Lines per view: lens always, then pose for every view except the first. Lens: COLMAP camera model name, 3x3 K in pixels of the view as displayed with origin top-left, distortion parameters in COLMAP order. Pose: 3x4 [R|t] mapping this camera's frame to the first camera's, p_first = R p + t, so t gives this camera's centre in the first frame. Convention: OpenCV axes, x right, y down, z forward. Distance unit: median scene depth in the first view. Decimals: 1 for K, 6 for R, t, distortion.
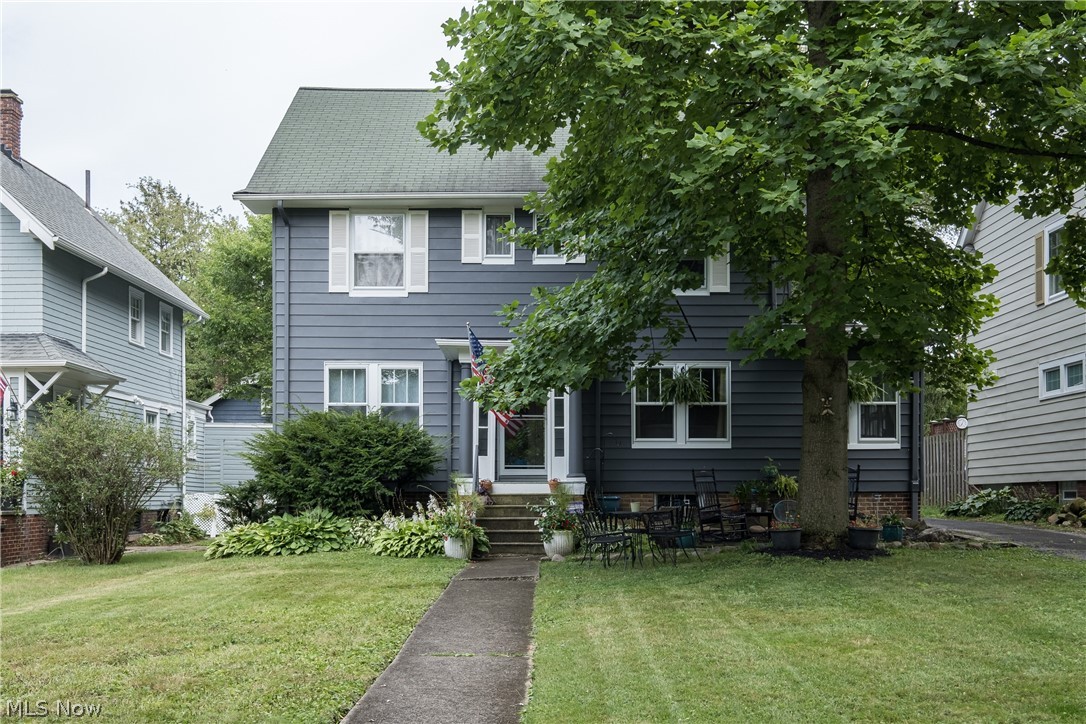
lens RADIAL K [[1195.9, 0, 550.6], [0, 1195.9, 328.9], [0, 0, 1]] dist [-0.032281, 0.000000]
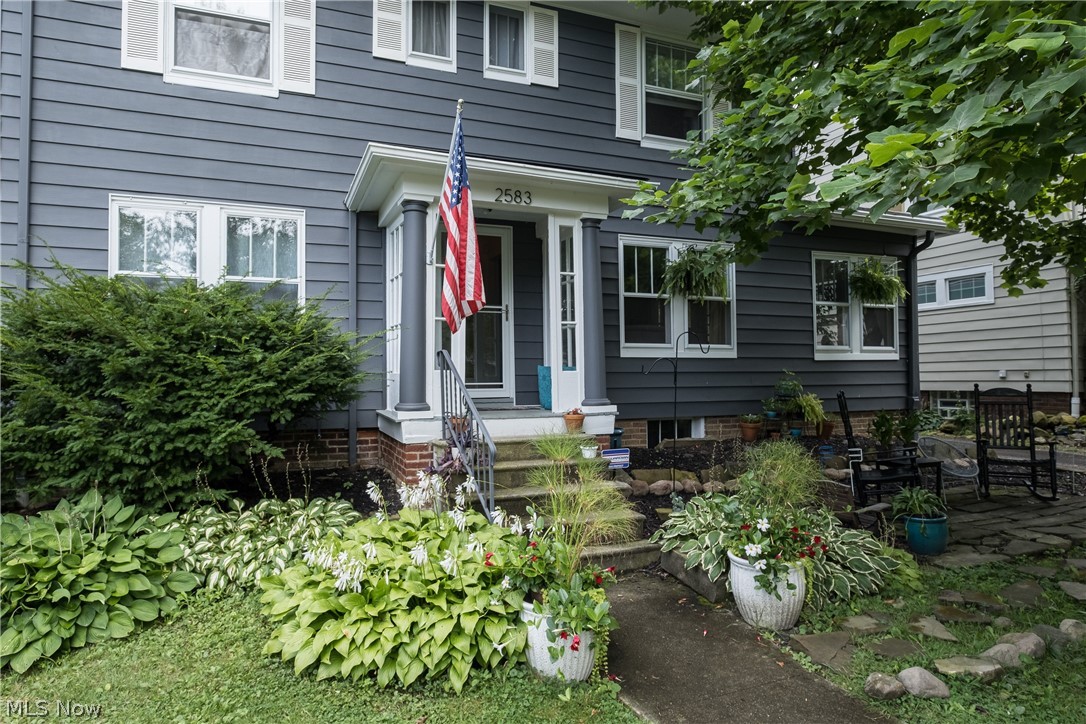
lens RADIAL K [[678.7, 0, 552.5], [0, 678.7, 328.8], [0, 0, 1]] dist [-0.007449, -0.001627]
pose [[0.918232, 0.021353, 0.395467, -0.140747], [-0.045867, 0.997560, 0.052636, 0.070577], [-0.393379, -0.066470, 0.916971, 0.717384]]
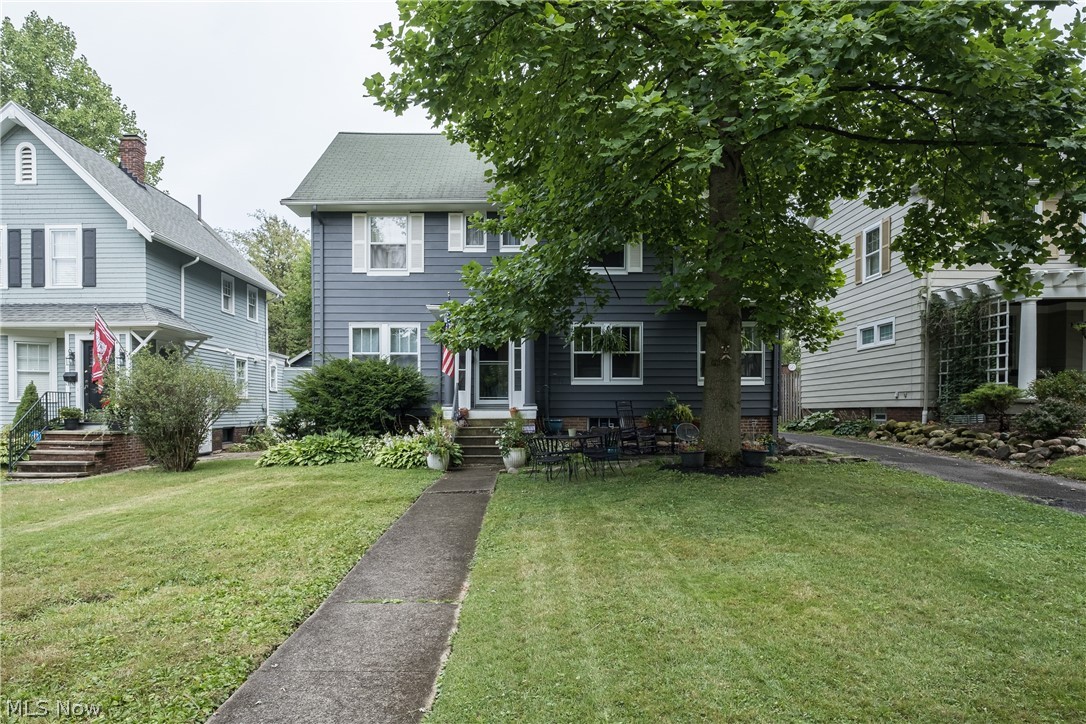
lens RADIAL K [[715.4, 0, 529.6], [0, 715.4, 343.5], [0, 0, 1]] dist [-0.030824, -0.000788]
pose [[0.999983, -0.001222, 0.005680, 0.016786], [0.000967, 0.998999, 0.044711, 0.016459], [-0.005729, -0.044705, 0.998984, 0.192276]]
